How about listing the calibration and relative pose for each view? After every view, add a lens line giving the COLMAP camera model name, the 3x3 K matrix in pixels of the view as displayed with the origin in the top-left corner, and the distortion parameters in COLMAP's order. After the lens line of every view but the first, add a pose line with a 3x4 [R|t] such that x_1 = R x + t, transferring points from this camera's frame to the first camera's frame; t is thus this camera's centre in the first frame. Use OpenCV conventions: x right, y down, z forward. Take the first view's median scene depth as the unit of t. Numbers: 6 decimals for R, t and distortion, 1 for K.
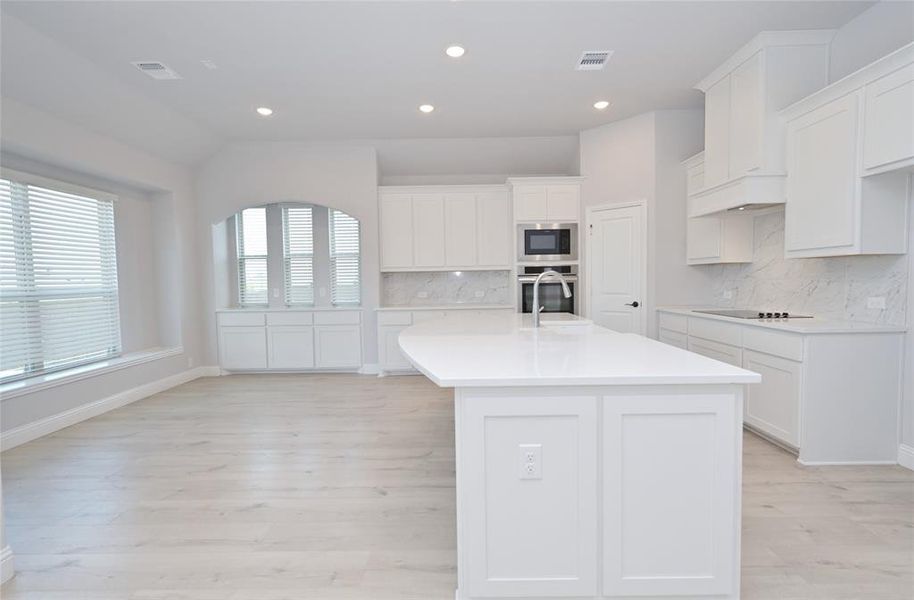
lens RADIAL K [[429.7, 0, 456.8], [0, 429.7, 299.0], [0, 0, 1]] dist [-0.006348, 0.000659]
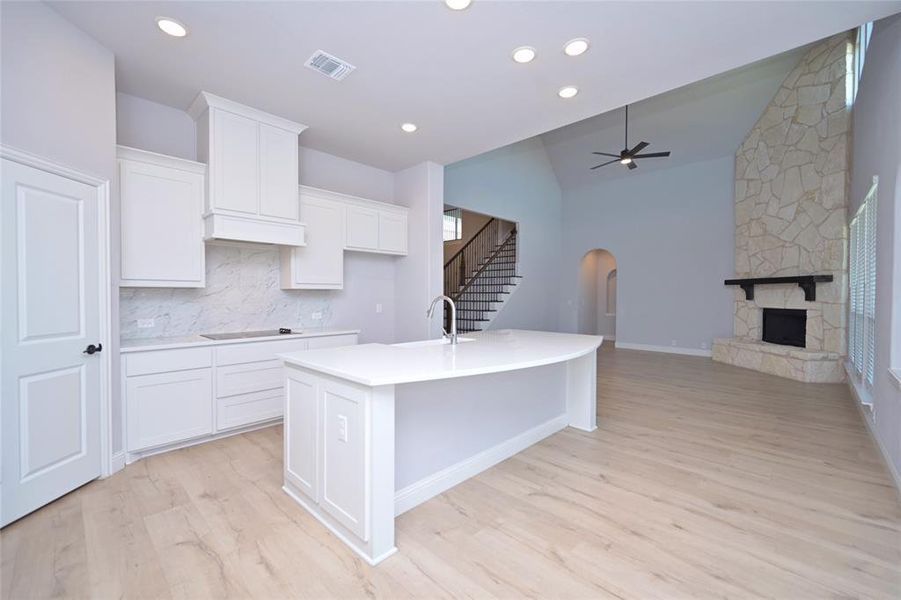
lens RADIAL K [[375.8, 0, 450.3], [0, 375.8, 299.0], [0, 0, 1]] dist [-0.002671, -0.000367]
pose [[-0.723401, 0.007874, 0.690384, -0.277963], [0.042132, 0.998575, 0.032758, -0.048938], [-0.689142, 0.052784, -0.722702, 0.948671]]
